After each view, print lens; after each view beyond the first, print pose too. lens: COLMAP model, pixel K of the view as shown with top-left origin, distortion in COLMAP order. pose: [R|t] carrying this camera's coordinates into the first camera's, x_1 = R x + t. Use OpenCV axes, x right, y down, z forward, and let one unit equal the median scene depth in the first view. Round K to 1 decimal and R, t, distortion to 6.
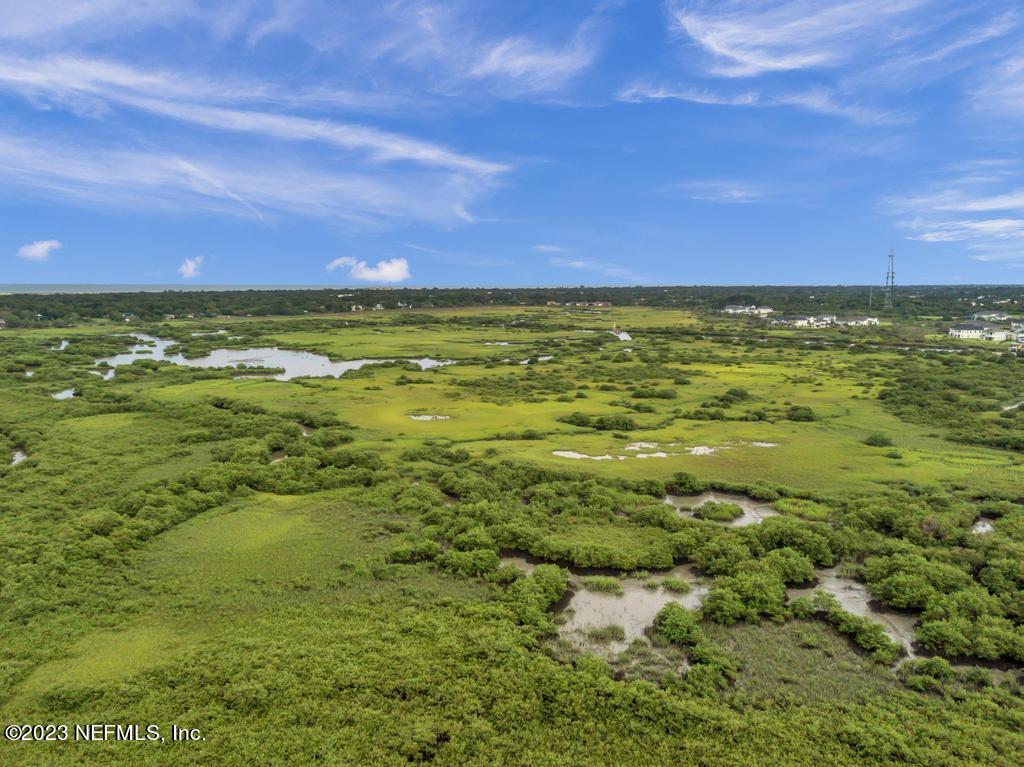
lens RADIAL K [[790.8, 0, 505.9], [0, 790.8, 382.8], [0, 0, 1]] dist [0.009108, 0.000756]
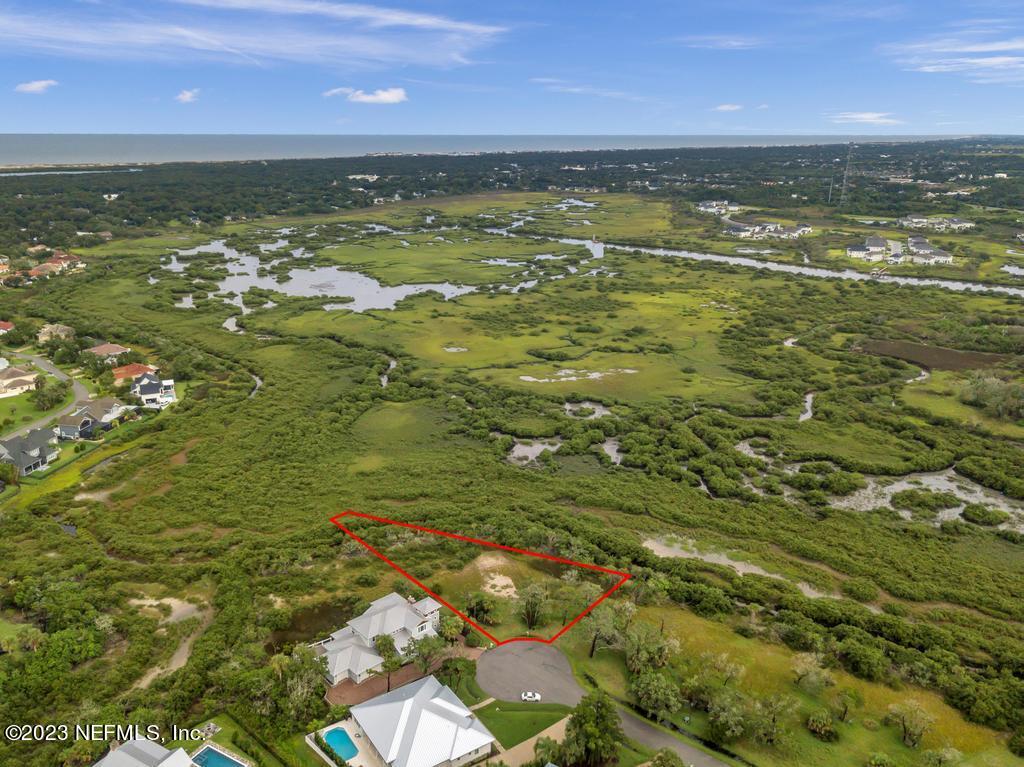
lens RADIAL K [[790.8, 0, 505.9], [0, 790.8, 382.8], [0, 0, 1]] dist [0.009108, 0.000756]
pose [[0.999942, 0.004551, -0.009777, 0.055114], [-0.002699, 0.983353, 0.181686, -0.325357], [0.010441, -0.181649, 0.983308, -1.212396]]
